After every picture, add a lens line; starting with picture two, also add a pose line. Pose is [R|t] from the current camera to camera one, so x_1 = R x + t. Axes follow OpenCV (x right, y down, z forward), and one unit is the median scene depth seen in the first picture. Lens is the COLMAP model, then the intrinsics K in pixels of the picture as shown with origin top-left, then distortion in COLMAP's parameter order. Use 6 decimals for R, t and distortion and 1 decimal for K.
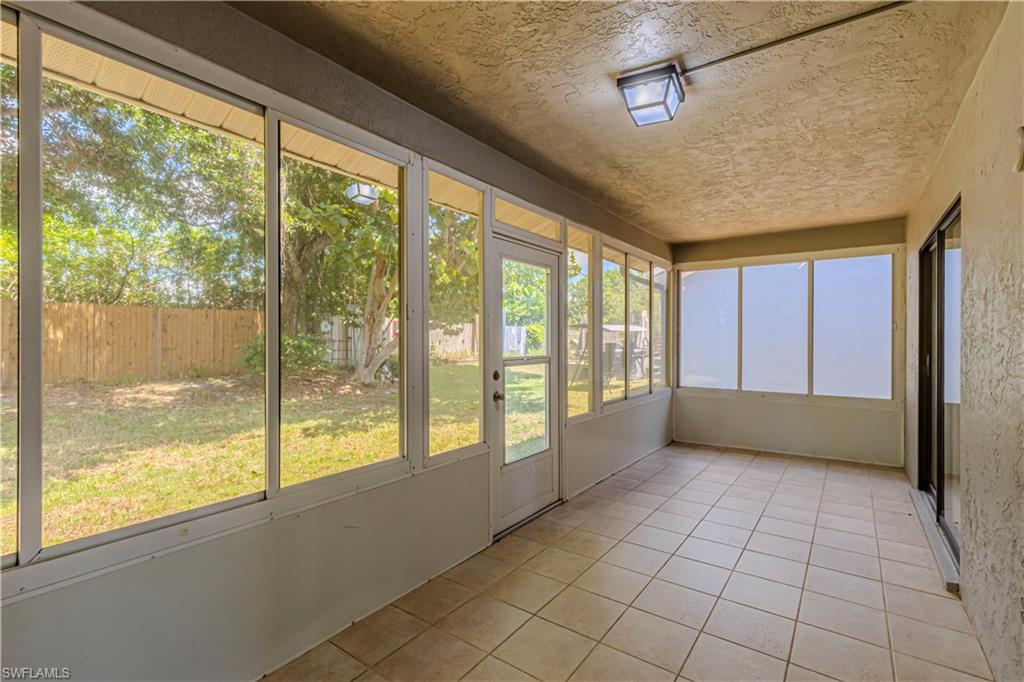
lens RADIAL K [[462.2, 0, 520.3], [0, 462.2, 339.5], [0, 0, 1]] dist [-0.000258, -0.000007]
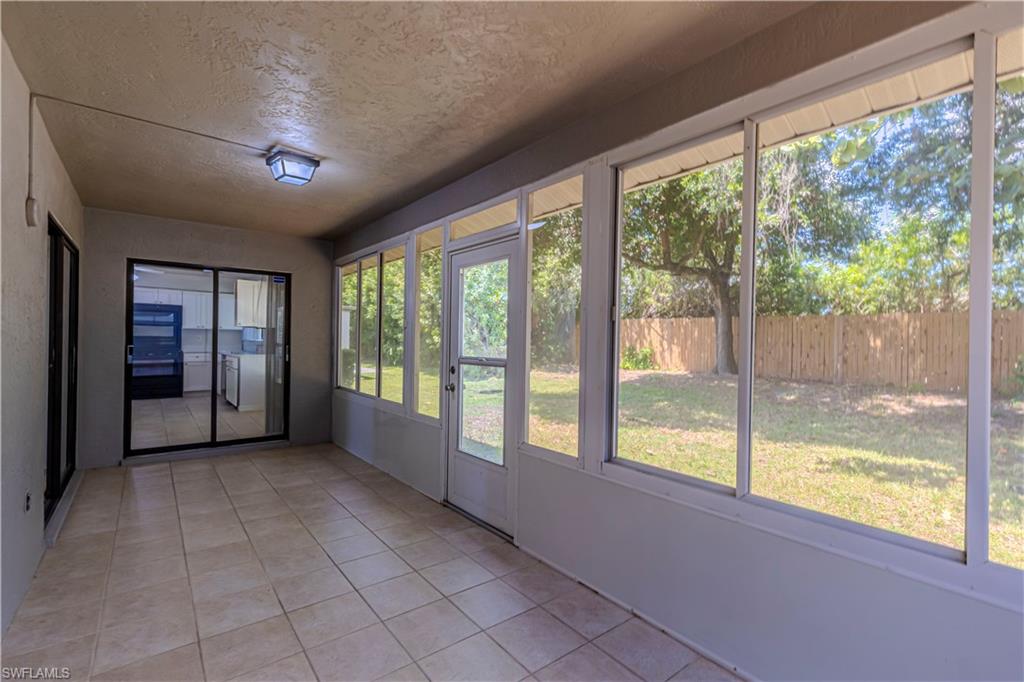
lens RADIAL K [[462.2, 0, 517.0], [0, 462.2, 342.8], [0, 0, 1]] dist [-0.000258, -0.000007]
pose [[-0.272406, 0.000059, -0.962182, 0.312157], [-0.016561, 0.999852, 0.004750, -0.000419], [0.962040, 0.017228, -0.272365, 0.440250]]
